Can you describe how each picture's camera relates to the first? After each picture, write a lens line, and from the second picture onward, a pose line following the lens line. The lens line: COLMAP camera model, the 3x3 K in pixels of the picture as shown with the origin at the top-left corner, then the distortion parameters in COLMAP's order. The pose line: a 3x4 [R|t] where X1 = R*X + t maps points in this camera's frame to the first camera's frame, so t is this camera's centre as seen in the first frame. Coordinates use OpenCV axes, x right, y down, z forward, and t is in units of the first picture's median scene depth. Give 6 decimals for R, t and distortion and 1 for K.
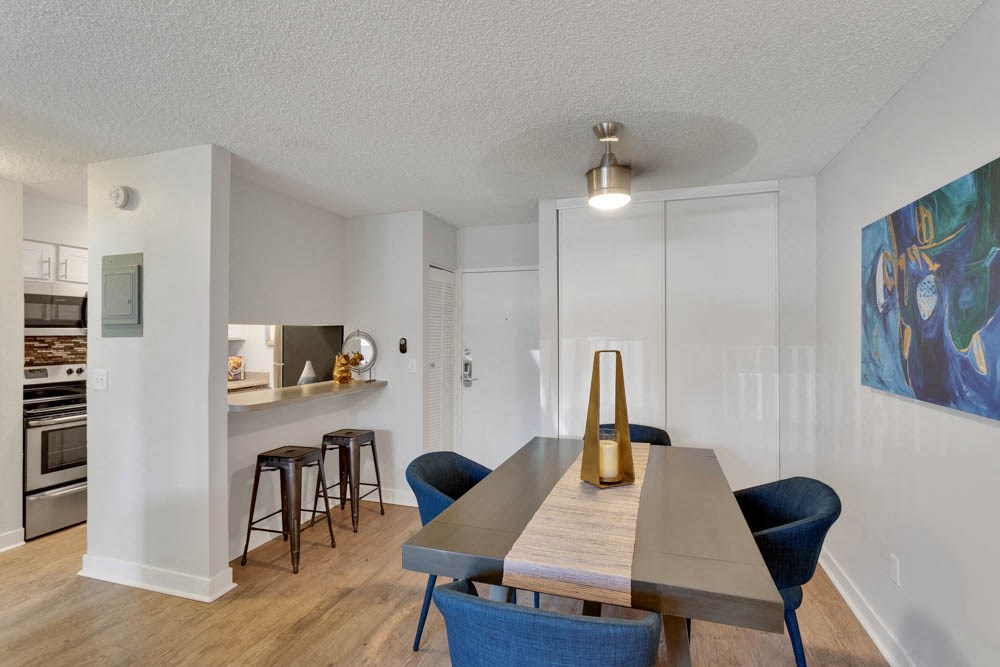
lens RADIAL K [[499.5, 0, 500.0], [0, 499.5, 333.5], [0, 0, 1]] dist [0.003446, 0.001243]
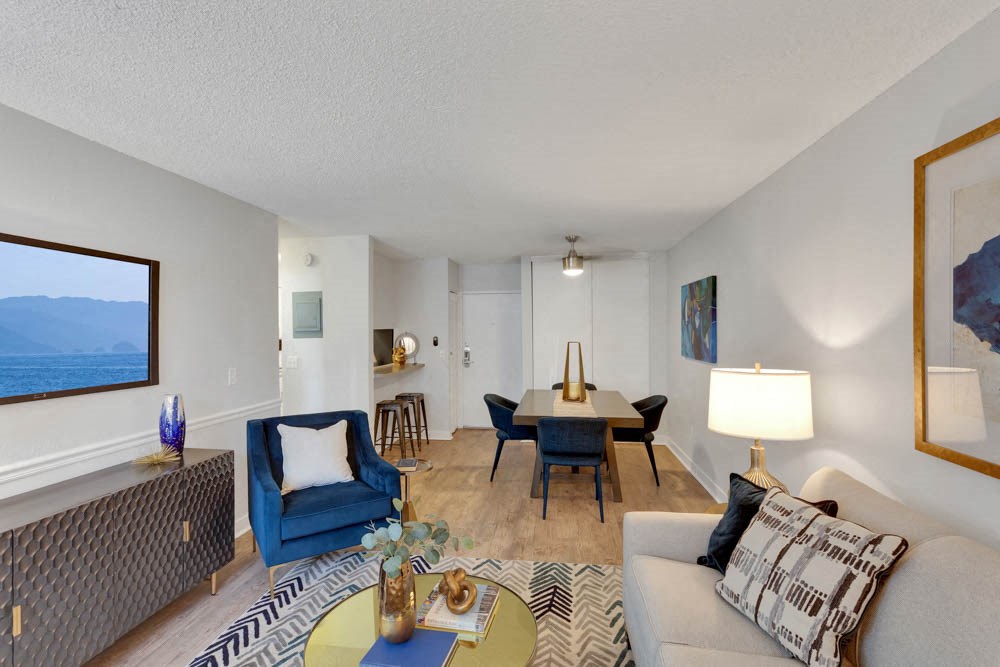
lens RADIAL K [[485.4, 0, 498.6], [0, 485.4, 326.2], [0, 0, 1]] dist [-0.000967, 0.000256]
pose [[0.984649, -0.005464, 0.174463, -0.391700], [0.006619, 0.999960, -0.006038, -0.020308], [-0.174423, 0.007100, 0.984645, -0.845473]]
